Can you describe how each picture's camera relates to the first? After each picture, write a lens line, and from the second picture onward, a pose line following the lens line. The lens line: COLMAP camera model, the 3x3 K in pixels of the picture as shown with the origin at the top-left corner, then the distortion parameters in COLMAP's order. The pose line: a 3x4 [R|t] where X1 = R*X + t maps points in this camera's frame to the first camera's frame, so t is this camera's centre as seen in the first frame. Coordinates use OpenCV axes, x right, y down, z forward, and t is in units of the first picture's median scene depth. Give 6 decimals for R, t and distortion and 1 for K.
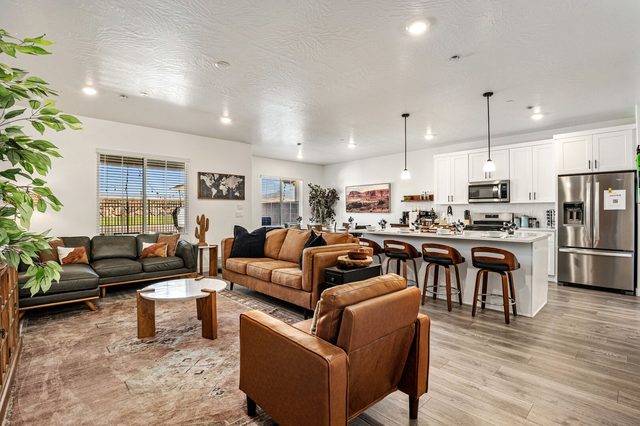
lens RADIAL K [[304.5, 0, 316.2], [0, 304.5, 214.0], [0, 0, 1]] dist [-0.020193, 0.000475]
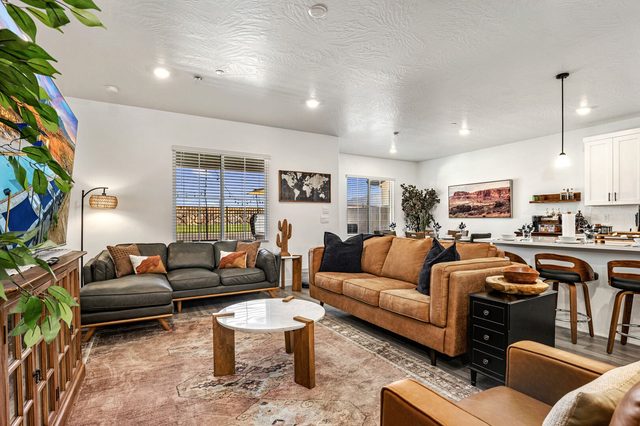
lens RADIAL K [[323.8, 0, 325.5], [0, 323.8, 226.4], [0, 0, 1]] dist [-0.006109, -0.000323]
pose [[0.978291, 0.002183, -0.207224, -0.084827], [0.000500, 0.999917, 0.012891, 0.011797], [0.207235, -0.012714, 0.978208, 0.152113]]
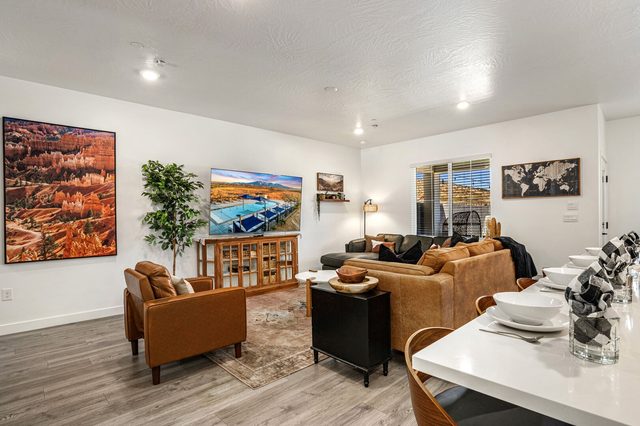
lens RADIAL K [[330.0, 0, 320.3], [0, 330.0, 213.3], [0, 0, 1]] dist [0.000981, 0.000033]
pose [[0.013493, -0.003404, -0.999903, 0.631535], [0.008634, 0.999957, -0.003288, -0.014538], [0.999872, -0.008589, 0.013522, 0.607580]]
